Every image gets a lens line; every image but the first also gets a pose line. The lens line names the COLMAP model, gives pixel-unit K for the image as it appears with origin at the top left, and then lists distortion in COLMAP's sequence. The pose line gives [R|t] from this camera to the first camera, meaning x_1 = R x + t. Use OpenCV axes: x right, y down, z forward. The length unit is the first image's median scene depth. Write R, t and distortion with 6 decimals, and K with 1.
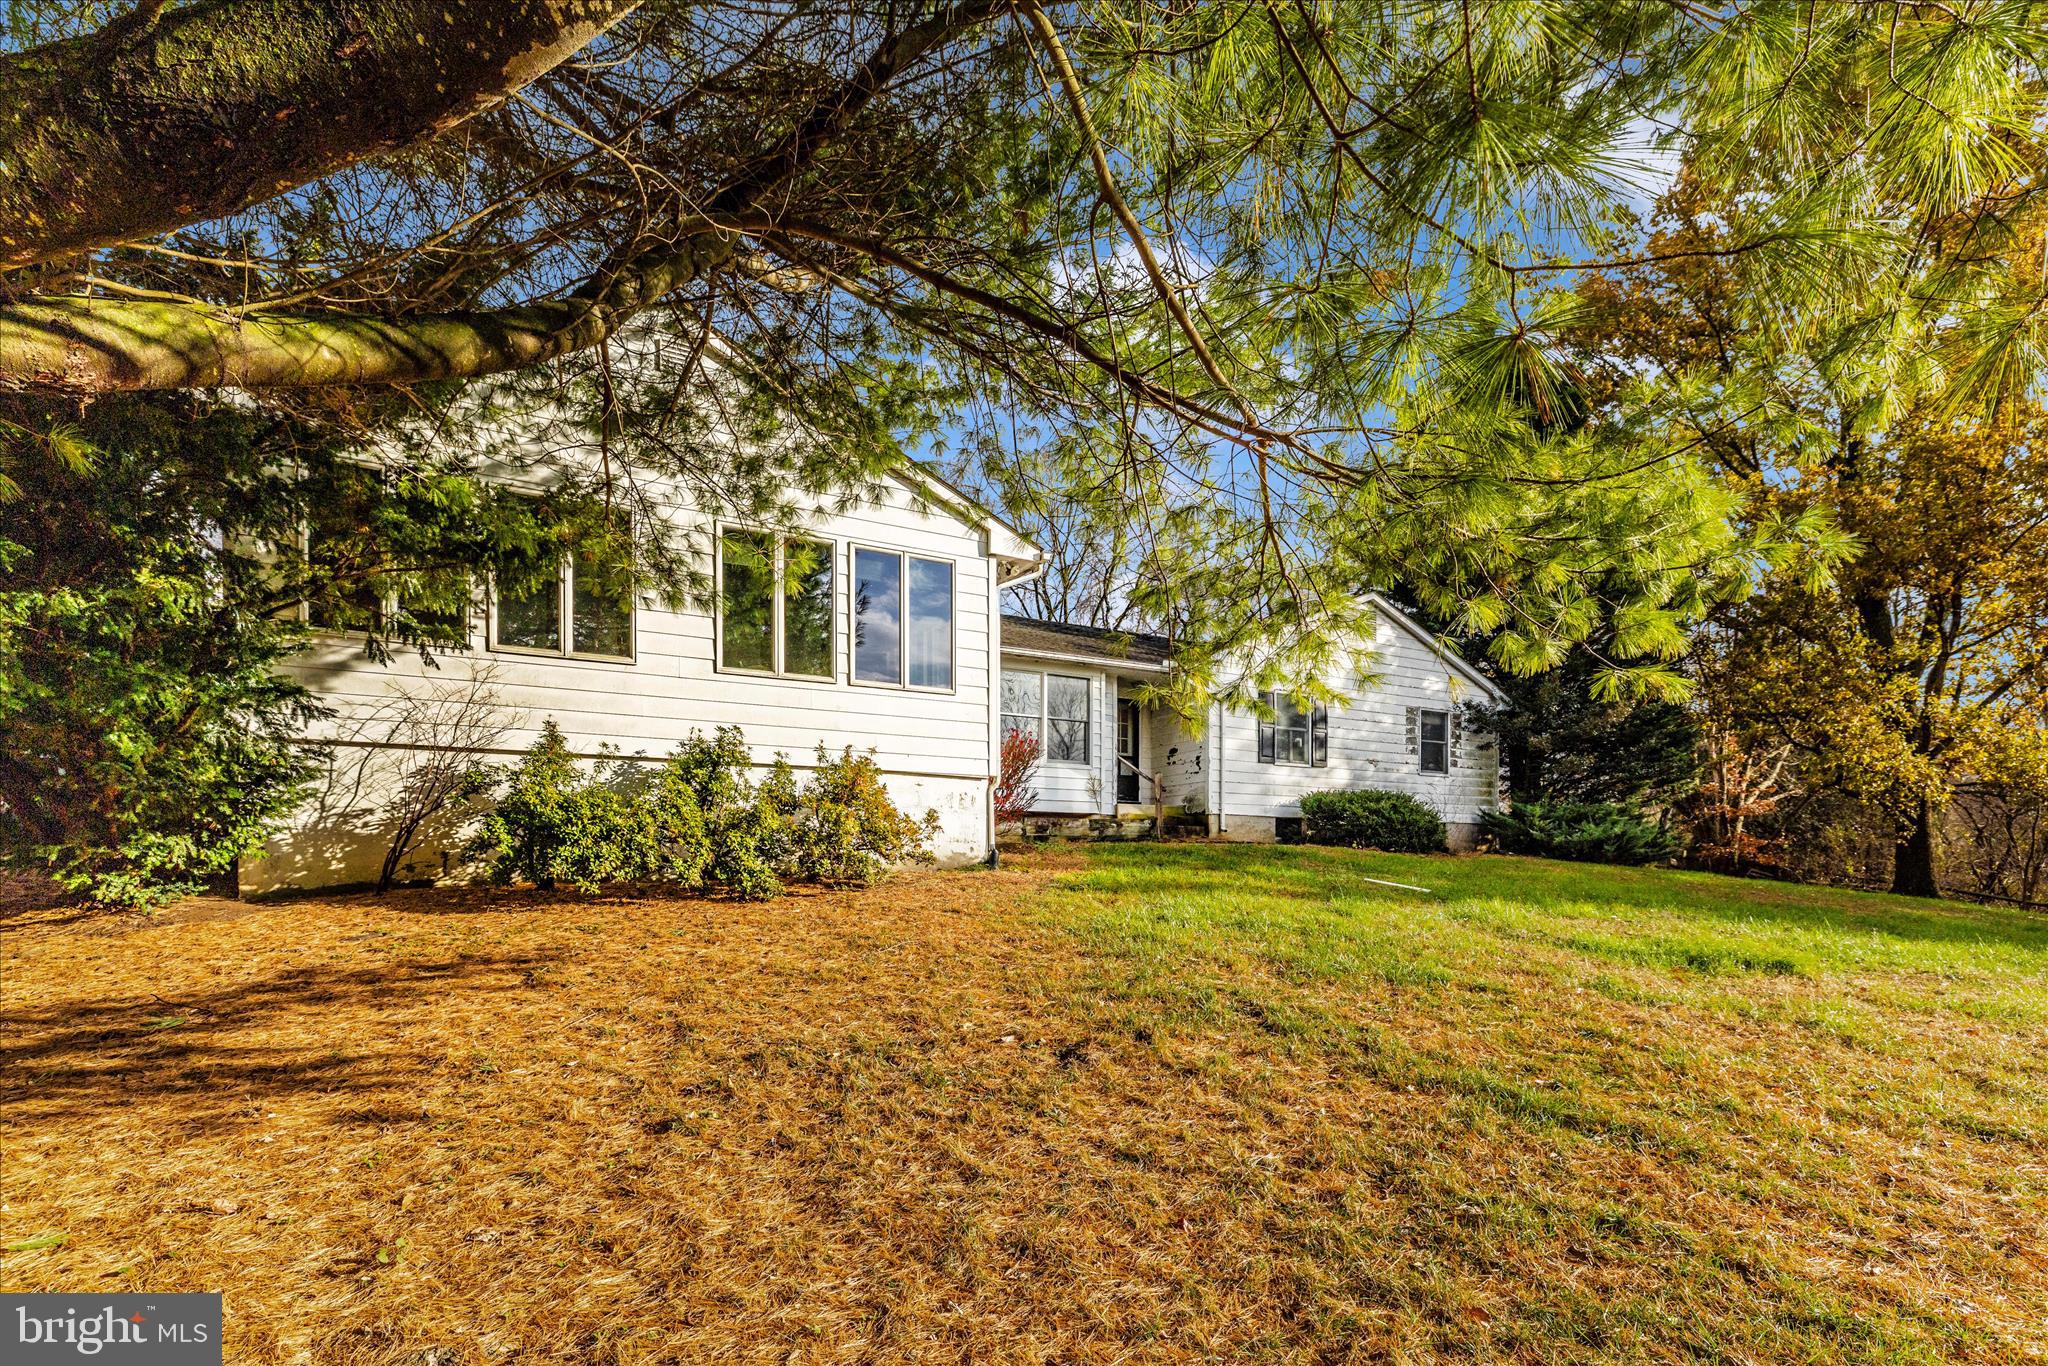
lens RADIAL K [[880.2, 0, 1030.6], [0, 880.2, 667.8], [0, 0, 1]] dist [-0.001425, 0.000097]
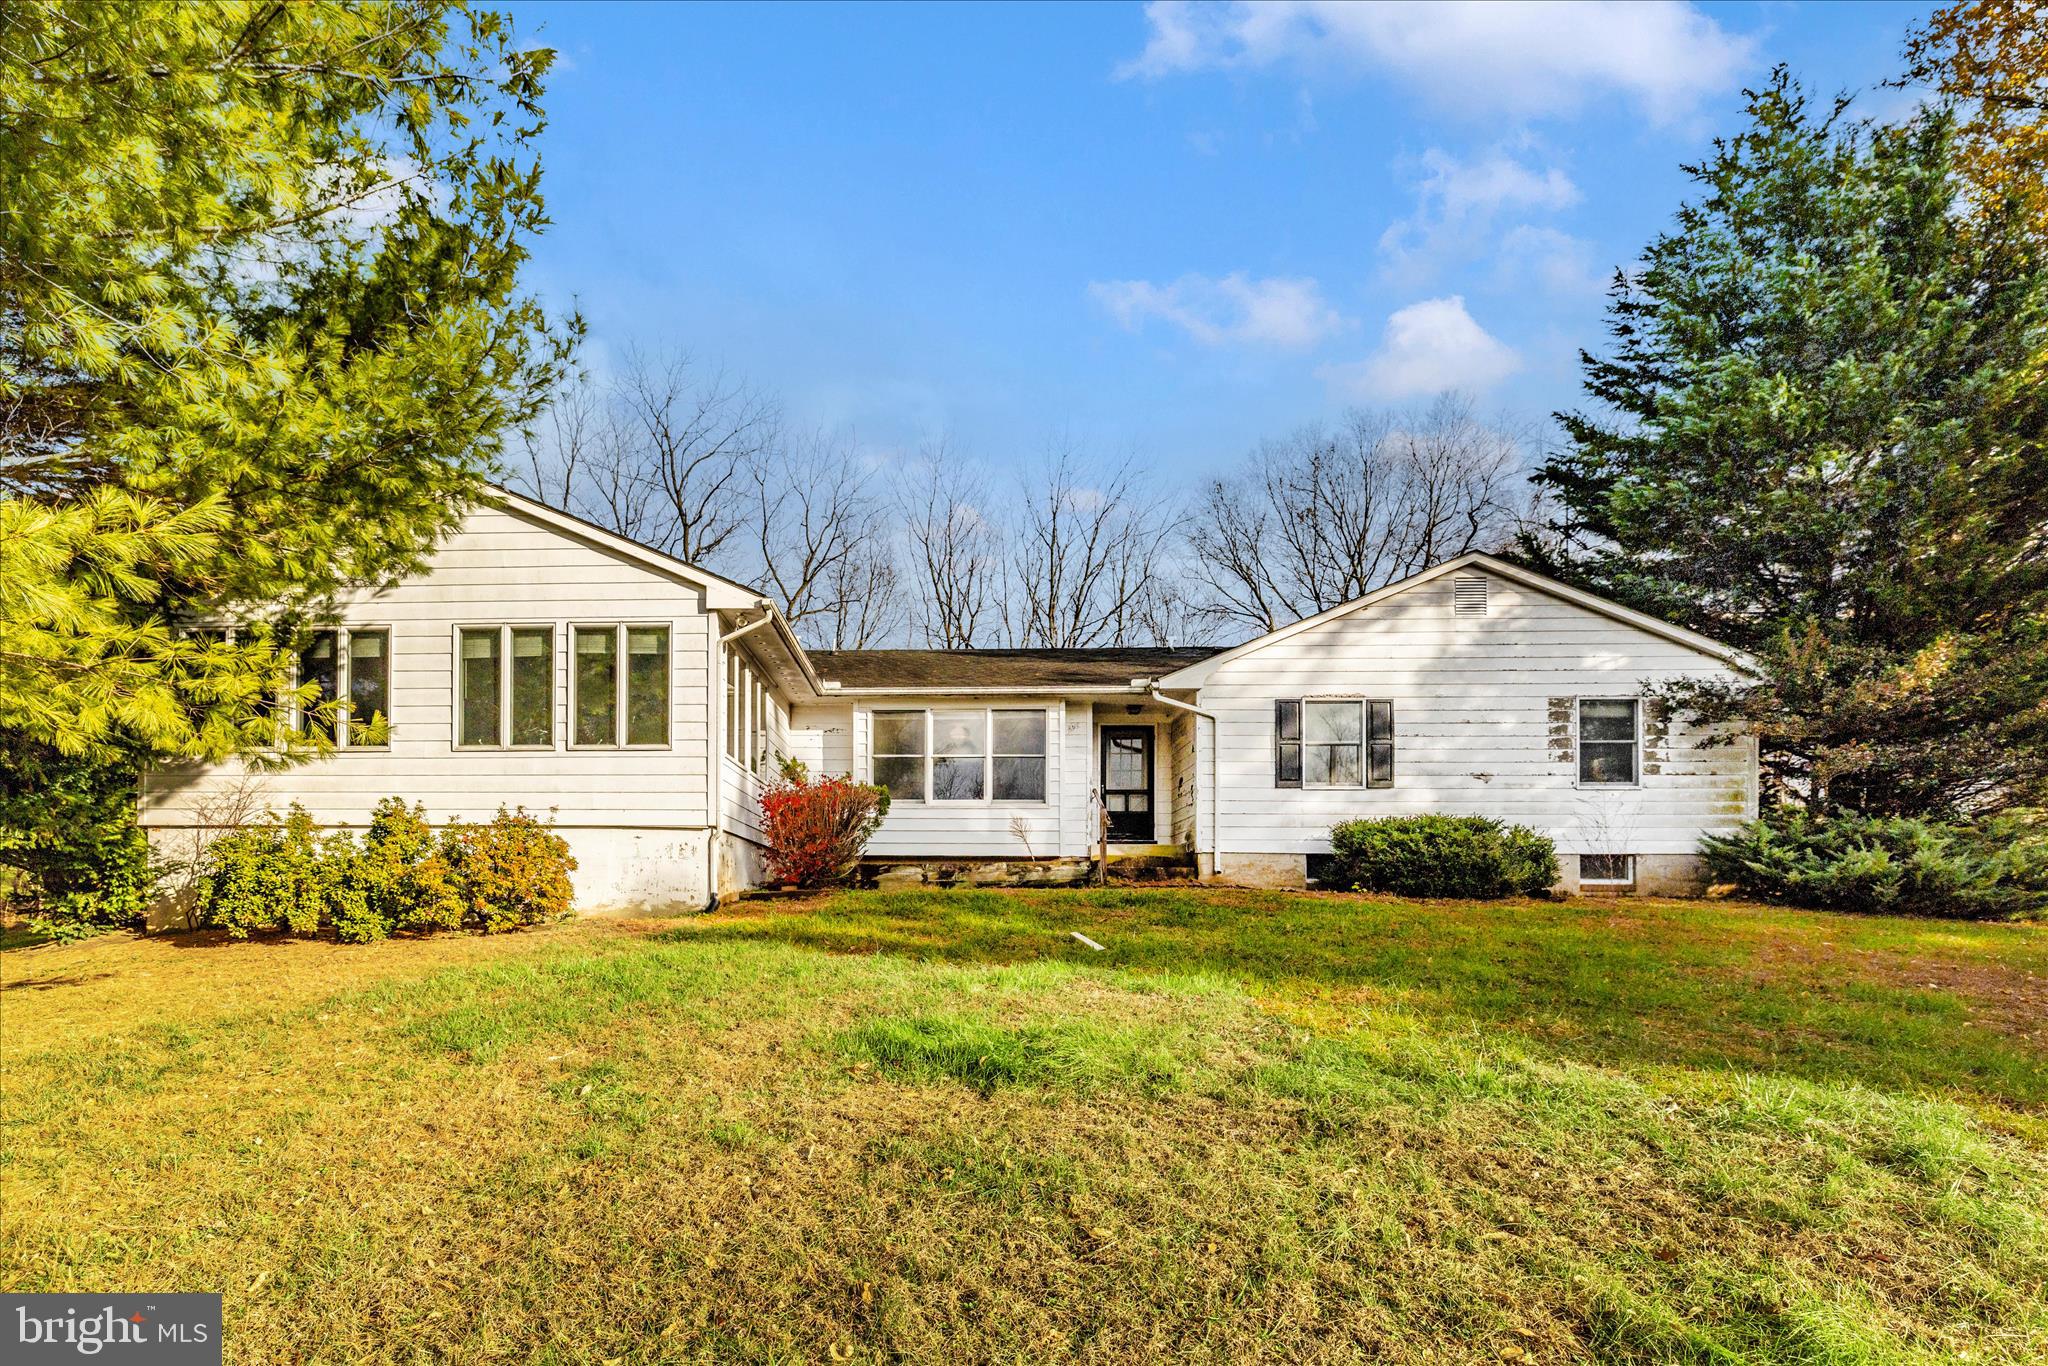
lens RADIAL K [[873.7, 0, 1029.0], [0, 873.7, 680.0], [0, 0, 1]] dist [-0.003501, 0.000308]
pose [[0.871598, -0.120640, -0.475145, 0.480020], [0.104649, 0.992693, -0.060079, 0.033768], [0.478921, 0.002641, 0.877854, 0.181224]]
